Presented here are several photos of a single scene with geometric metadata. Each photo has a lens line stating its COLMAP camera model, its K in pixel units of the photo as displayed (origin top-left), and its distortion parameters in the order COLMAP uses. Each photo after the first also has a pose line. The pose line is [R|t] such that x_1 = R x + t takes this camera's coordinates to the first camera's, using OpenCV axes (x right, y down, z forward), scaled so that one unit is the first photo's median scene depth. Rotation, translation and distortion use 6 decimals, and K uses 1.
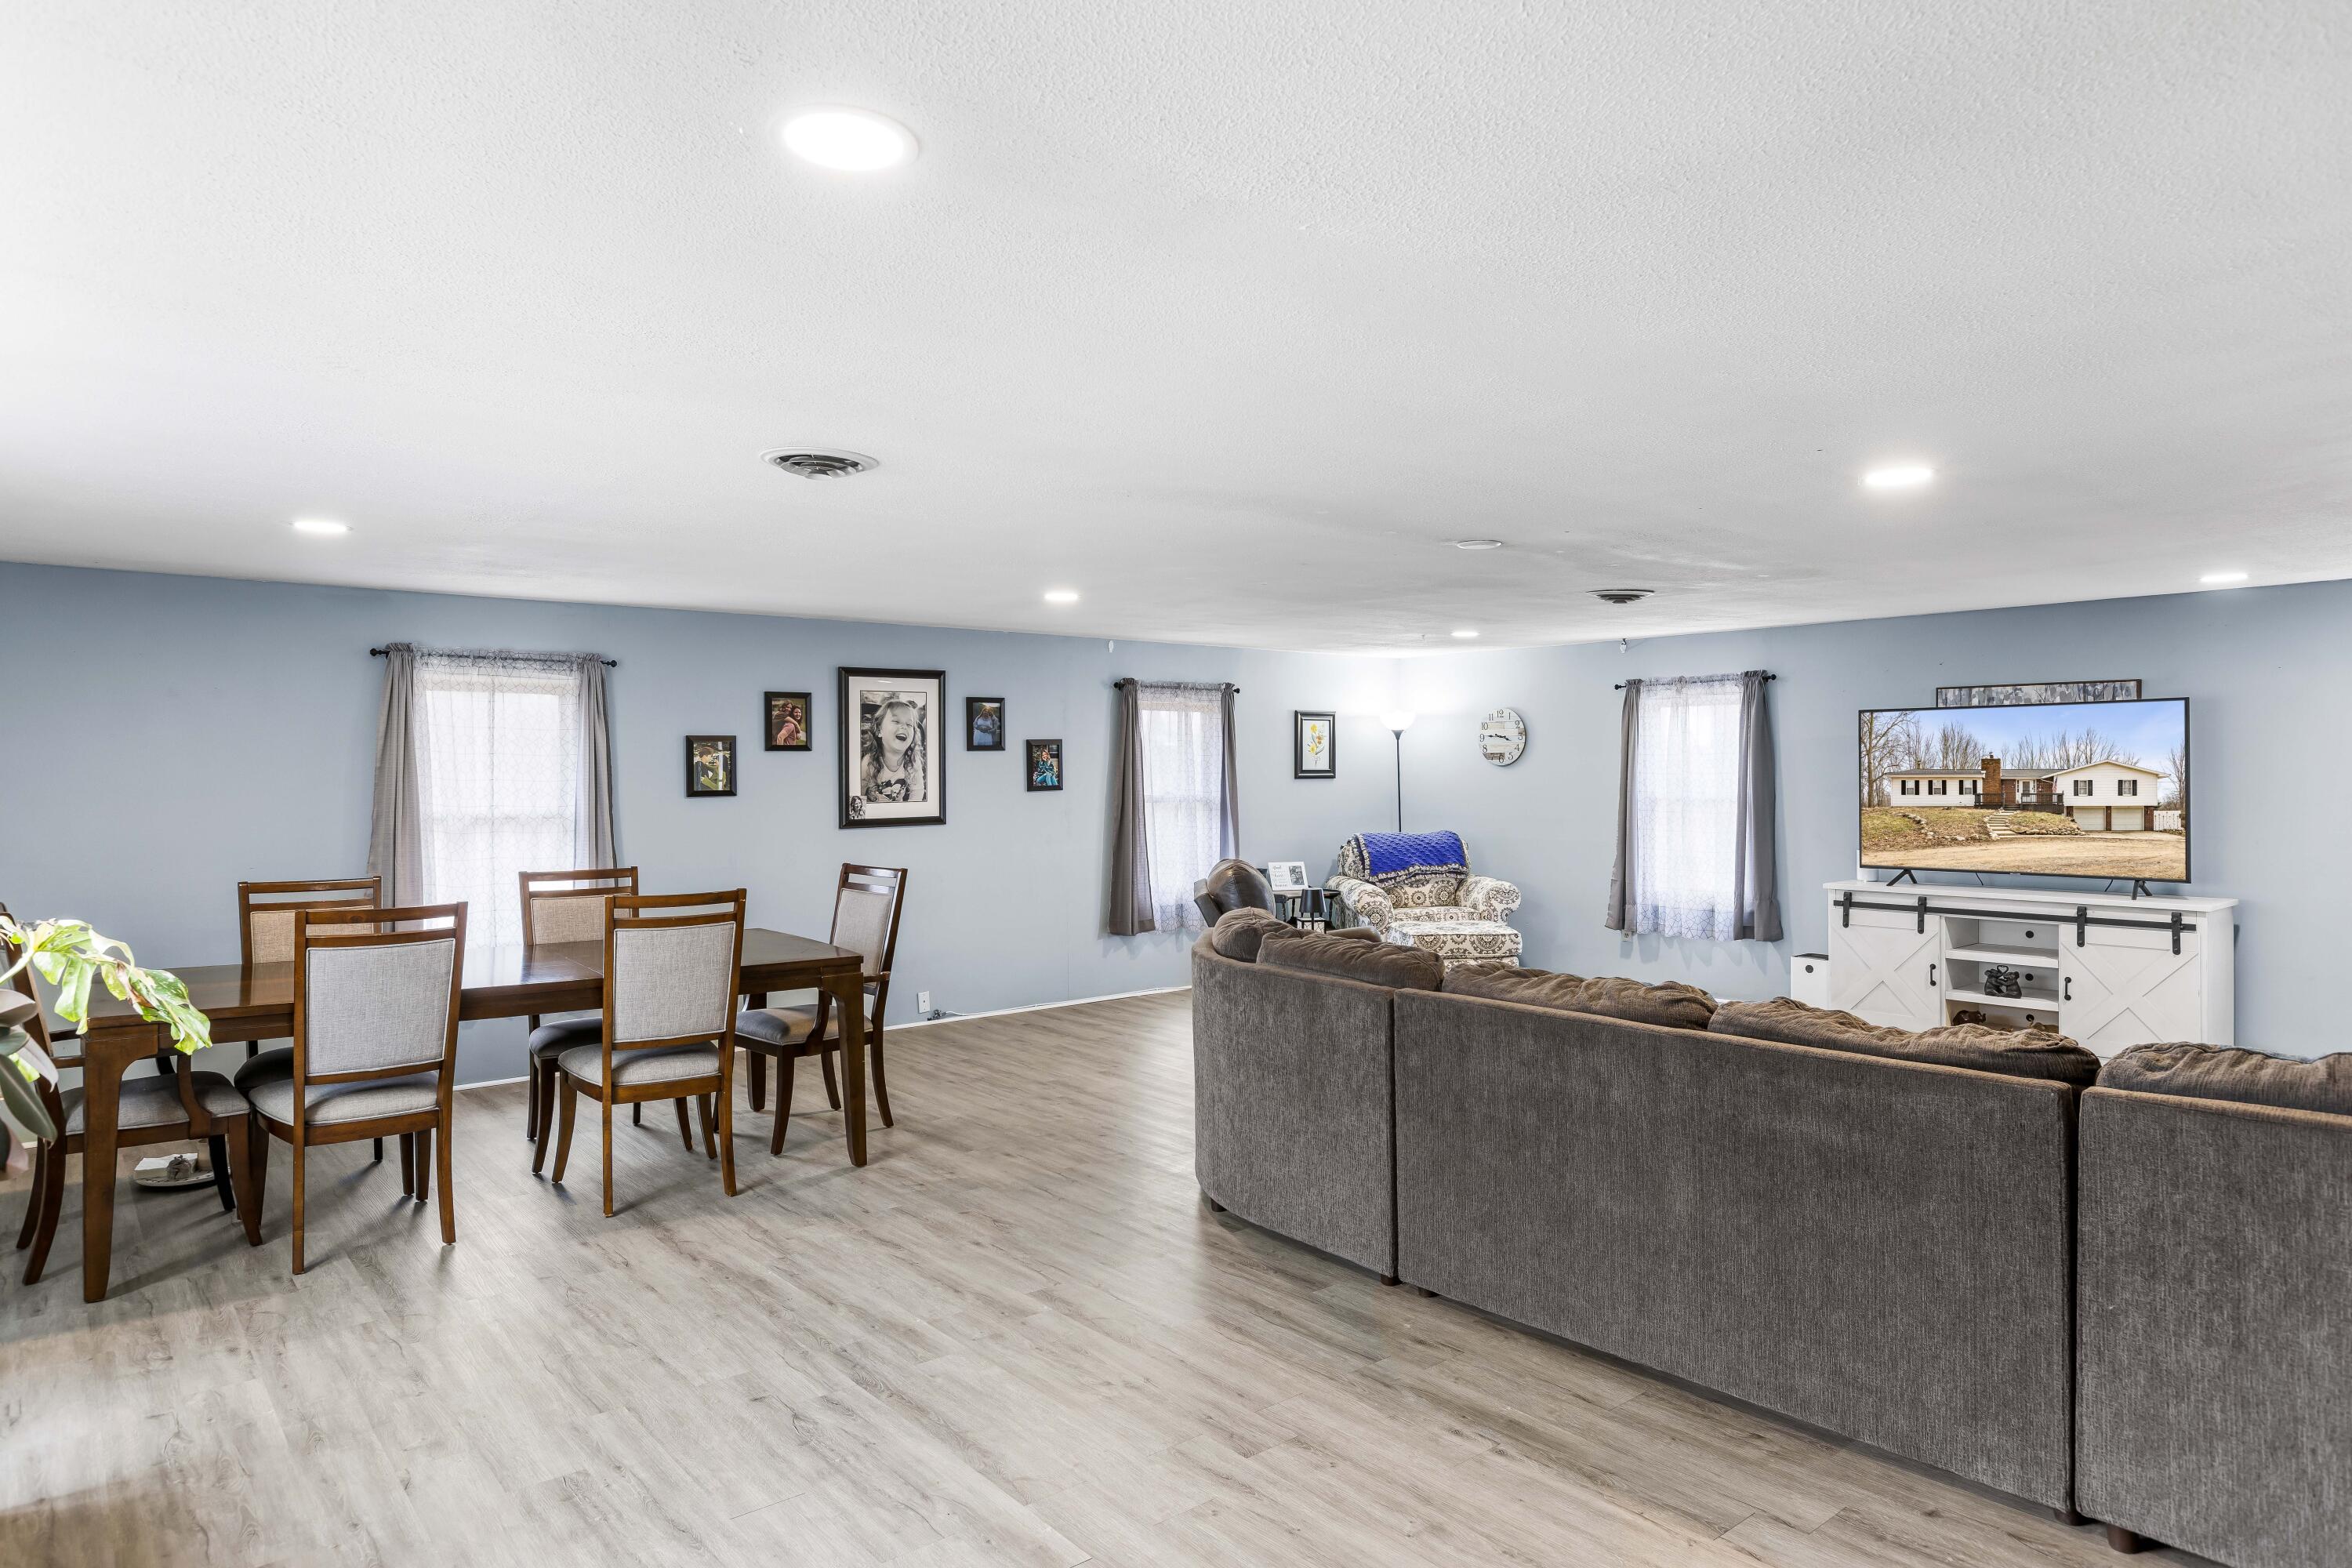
lens RADIAL K [[1386.4, 0, 1169.2], [0, 1386.4, 785.7], [0, 0, 1]] dist [0.019553, -0.003020]
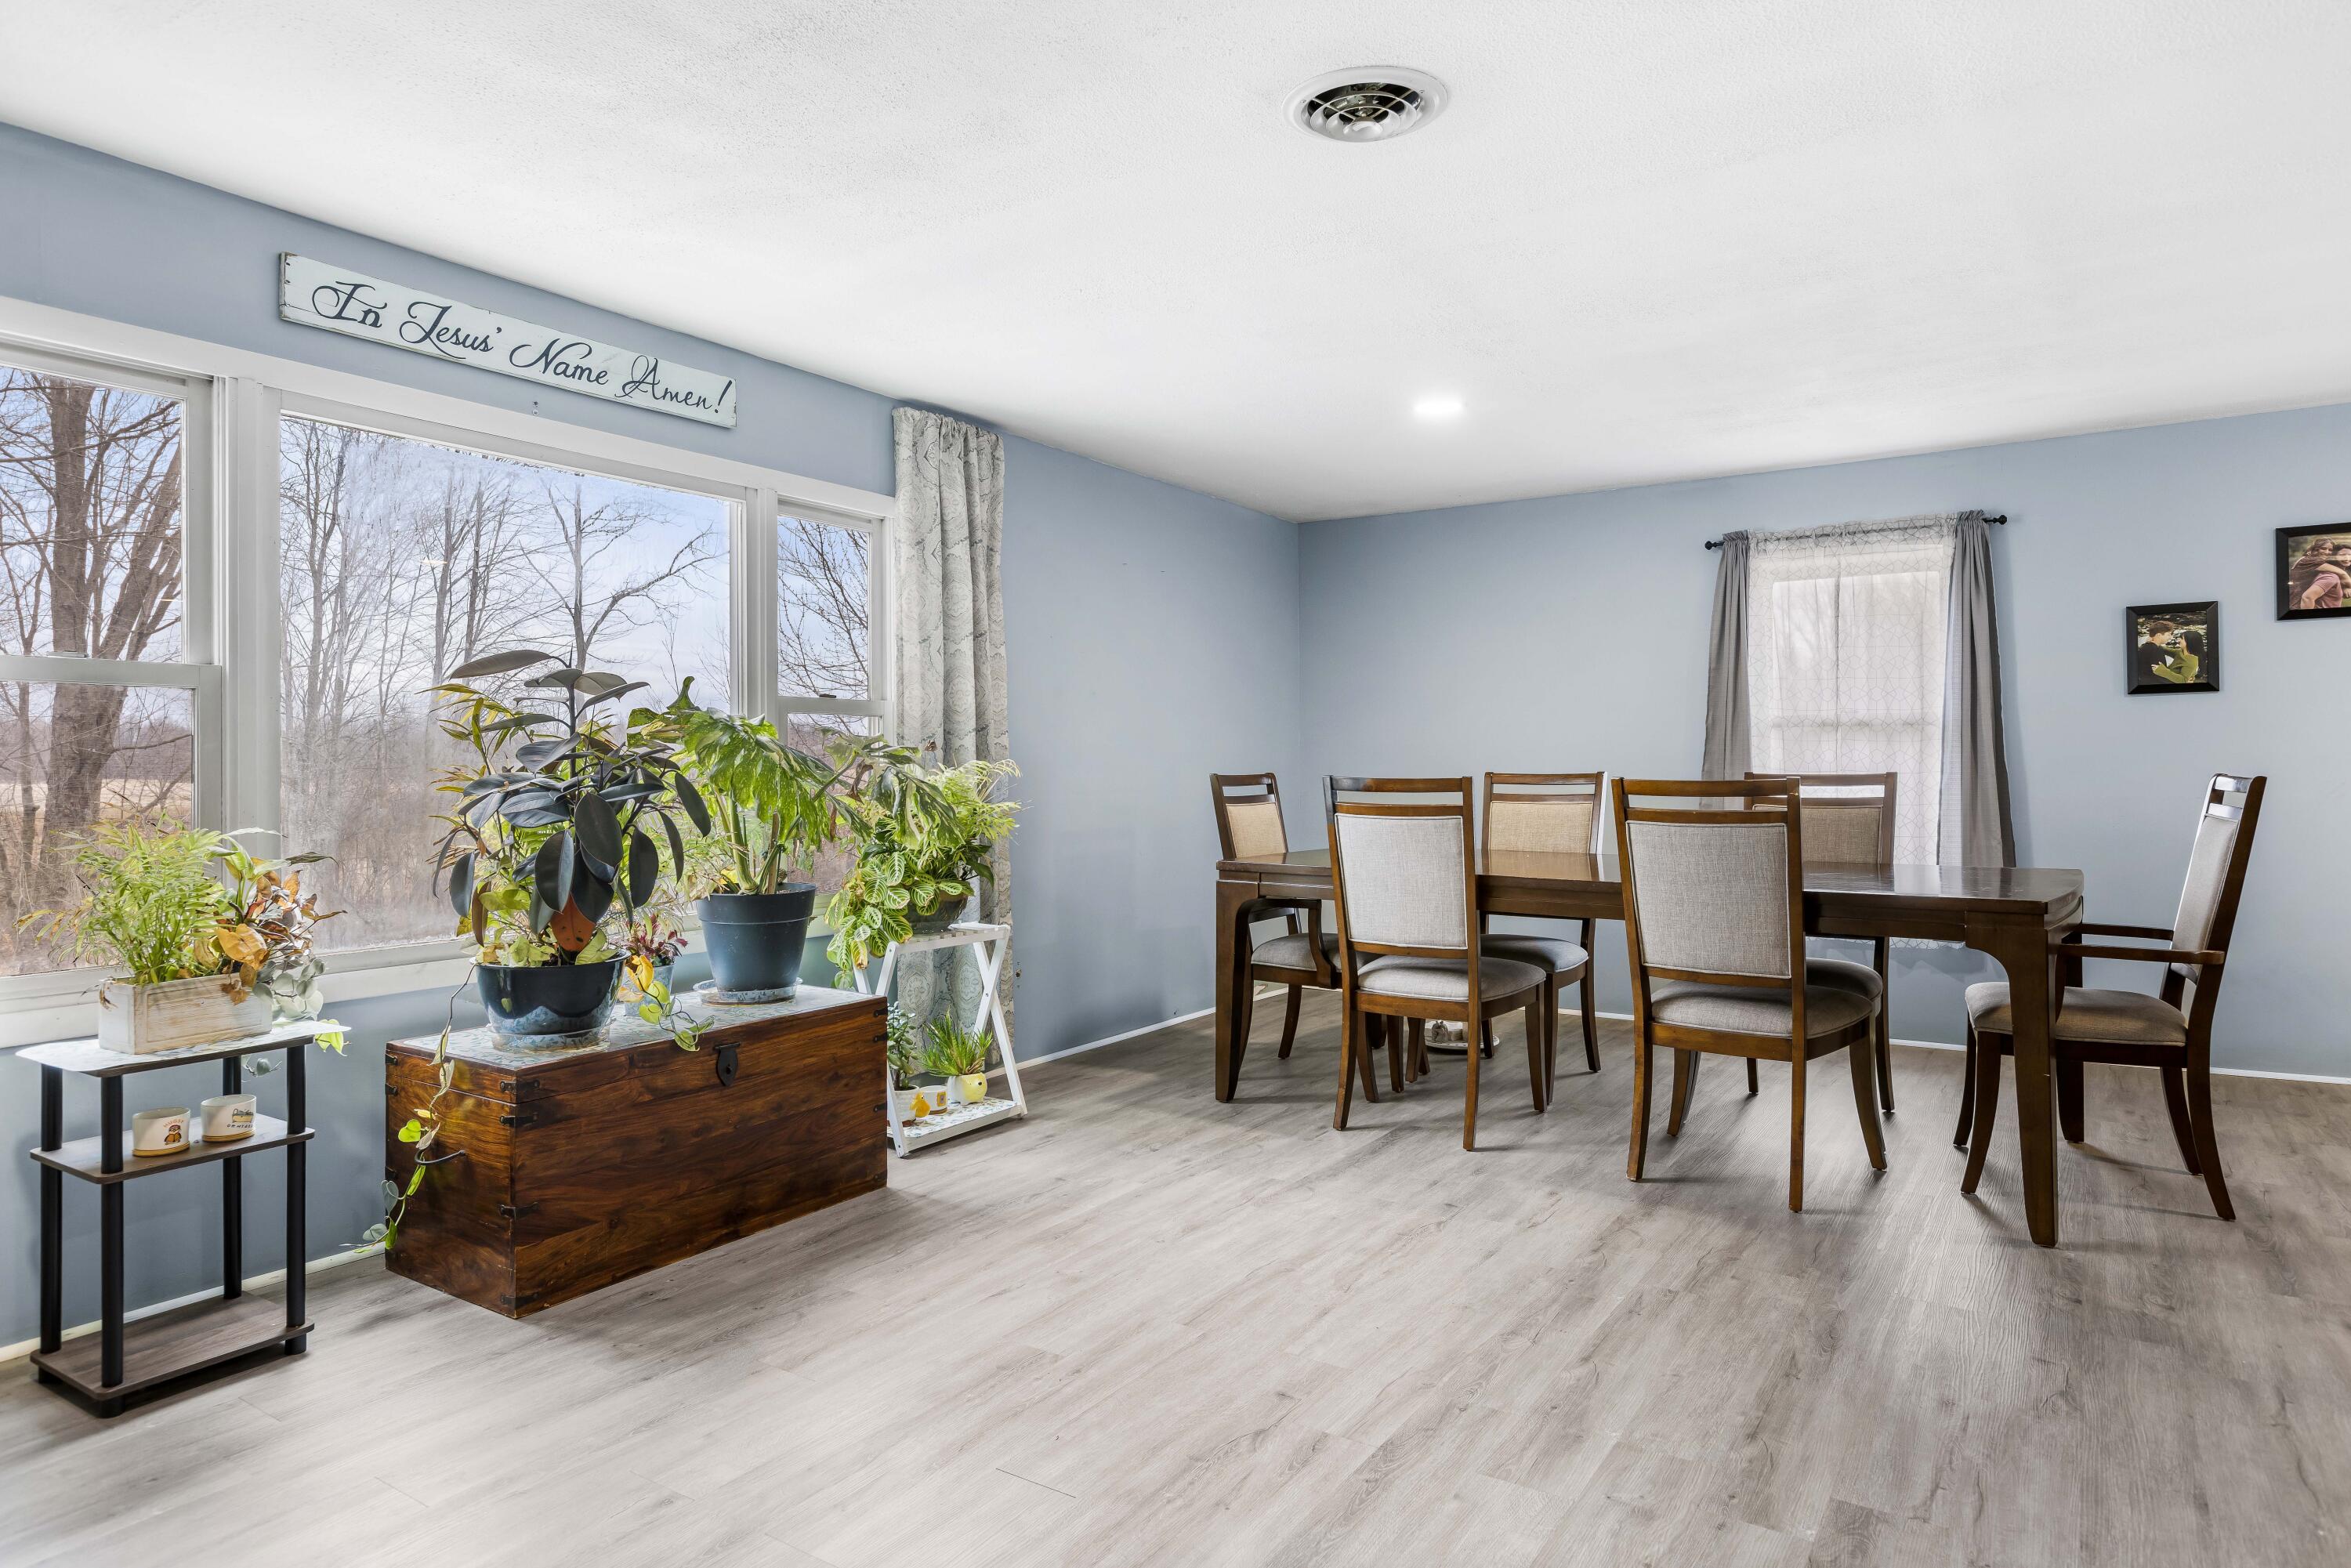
lens RADIAL K [[1385.8, 0, 1167.4], [0, 1385.8, 774.4], [0, 0, 1]] dist [0.019553, -0.003020]
pose [[0.303831, 0.004982, -0.952713, 0.306948], [-0.003391, 0.999986, 0.004147, 0.080977], [0.952720, 0.001971, 0.303843, 0.554282]]
